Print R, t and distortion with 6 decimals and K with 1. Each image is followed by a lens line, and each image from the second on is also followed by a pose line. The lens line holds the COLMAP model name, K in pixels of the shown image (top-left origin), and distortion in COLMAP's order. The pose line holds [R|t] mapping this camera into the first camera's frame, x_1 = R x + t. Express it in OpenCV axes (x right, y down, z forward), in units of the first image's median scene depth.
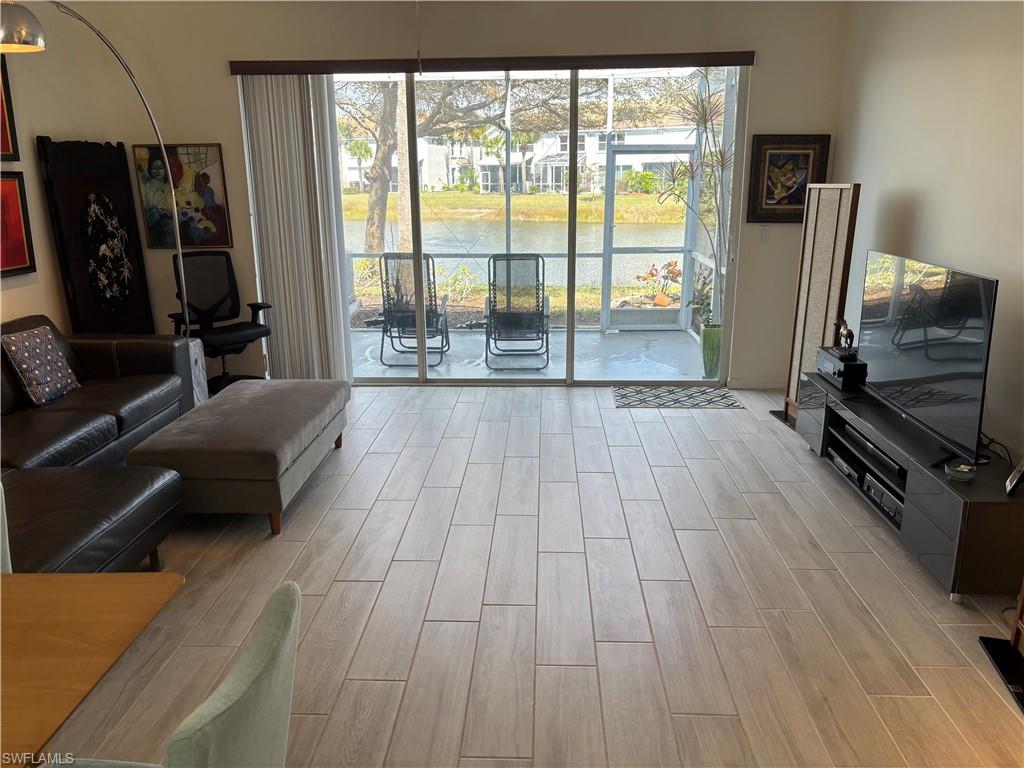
lens RADIAL K [[779.5, 0, 512.6], [0, 779.5, 384.0], [0, 0, 1]] dist [0.037941, -0.041636]
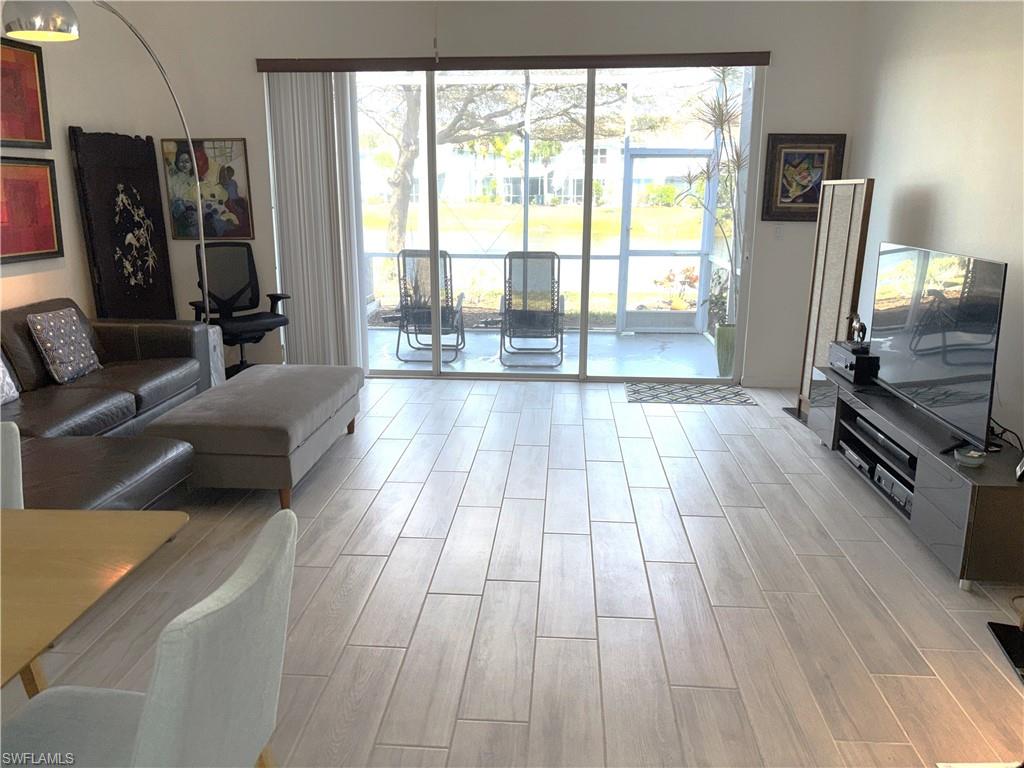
lens RADIAL K [[779.5, 0, 508.1], [0, 779.5, 369.6], [0, 0, 1]] dist [0.037941, -0.041636]
pose [[0.999389, 0.018124, -0.029897, 0.008053], [-0.019104, 0.999278, -0.032826, 0.023883], [0.029280, 0.033377, 0.999014, -0.006112]]
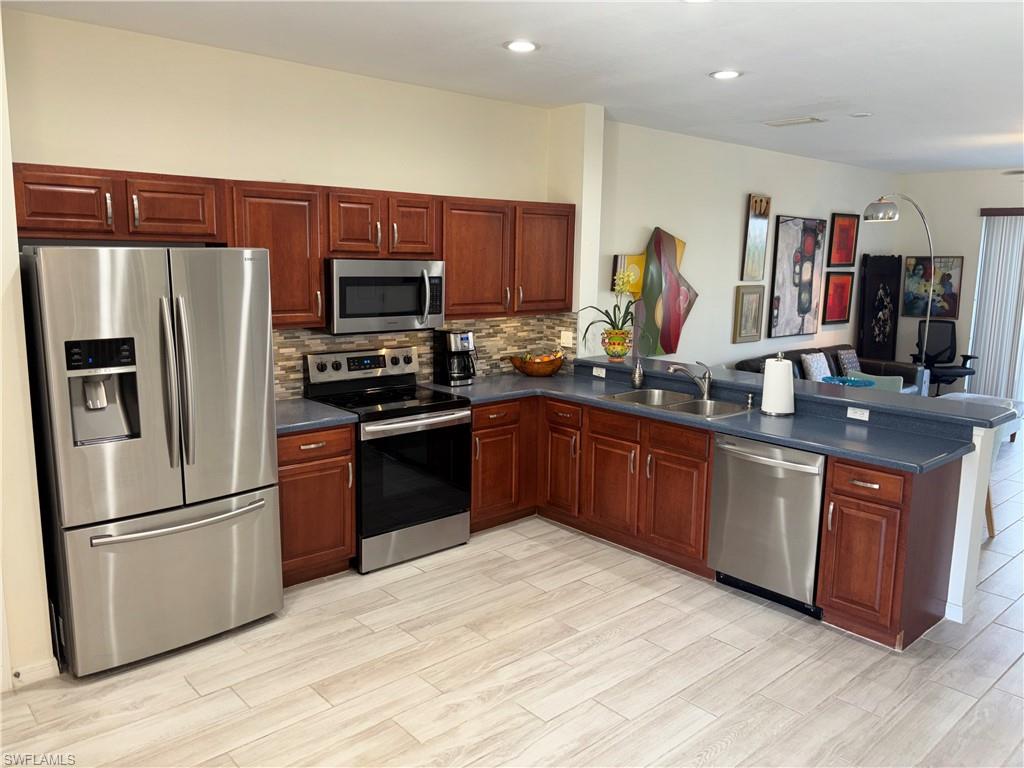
lens RADIAL K [[779.5, 0, 515.8], [0, 779.5, 378.5], [0, 0, 1]] dist [0.037941, -0.041636]
pose [[0.699372, 0.132629, -0.702345, 0.162093], [-0.206326, 0.978264, -0.020720, 0.171556], [0.684331, 0.159404, 0.711535, -0.776621]]
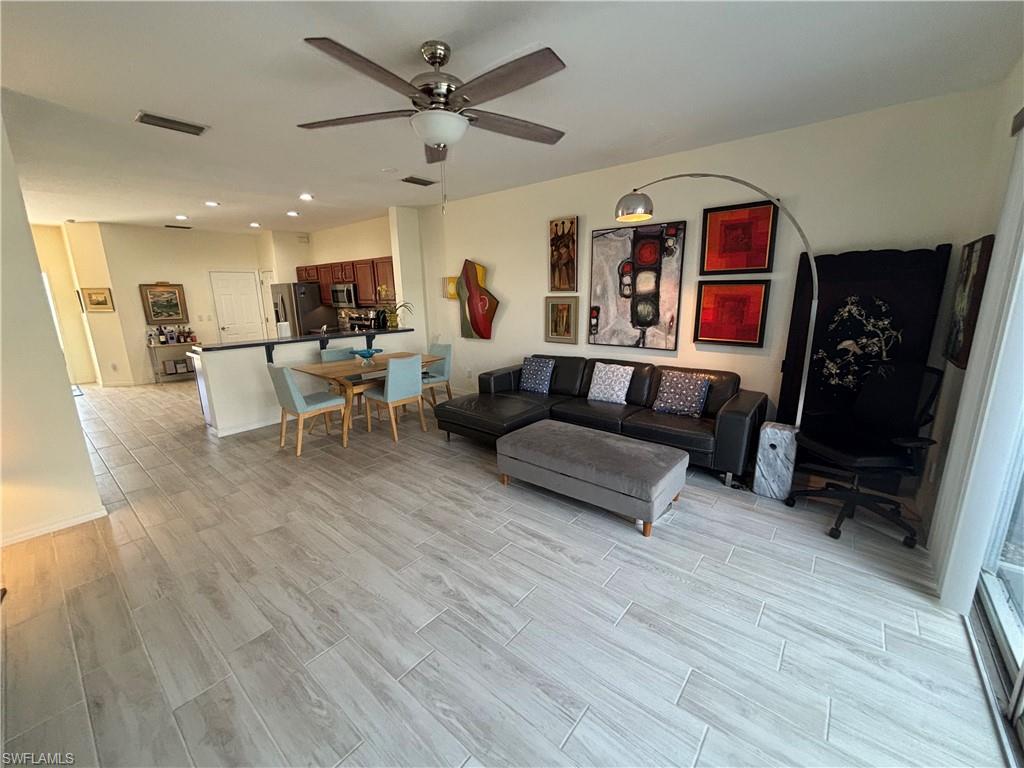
lens RADIAL K [[412.5, 0, 513.1], [0, 412.5, 384.5], [0, 0, 1]] dist [-0.000217, 0.000587]
pose [[-0.602464, 0.195040, -0.773949, 0.244727], [-0.184828, 0.909232, 0.373008, -0.244032], [0.776451, 0.367771, -0.511731, 0.916841]]
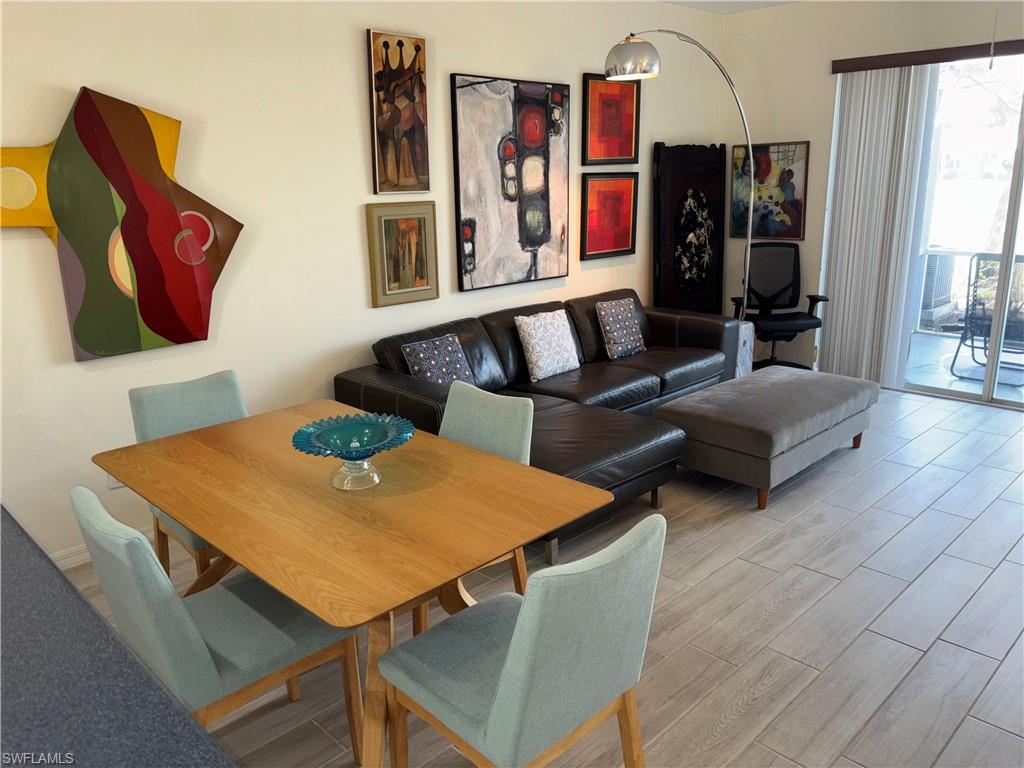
lens RADIAL K [[779.5, 0, 512.2], [0, 779.5, 380.6], [0, 0, 1]] dist [0.037941, -0.041636]
pose [[0.731117, 0.168514, -0.661114, 0.085455], [-0.160493, 0.984304, 0.073406, -0.004590], [0.663106, 0.052436, 0.746686, -0.030092]]
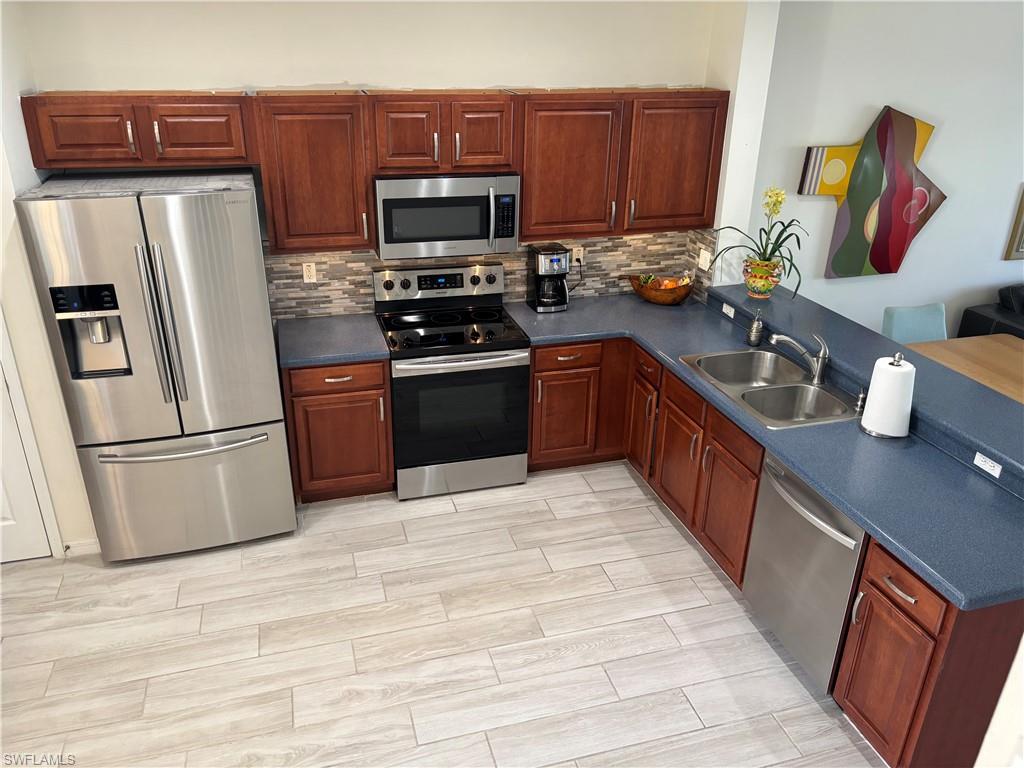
lens RADIAL K [[779.5, 0, 509.7], [0, 779.5, 384.8], [0, 0, 1]] dist [0.037941, -0.041636]
pose [[0.315648, 0.401395, -0.859795, 0.197992], [-0.261832, 0.907785, 0.327675, -0.015940], [0.912036, 0.121692, 0.391638, -0.515132]]
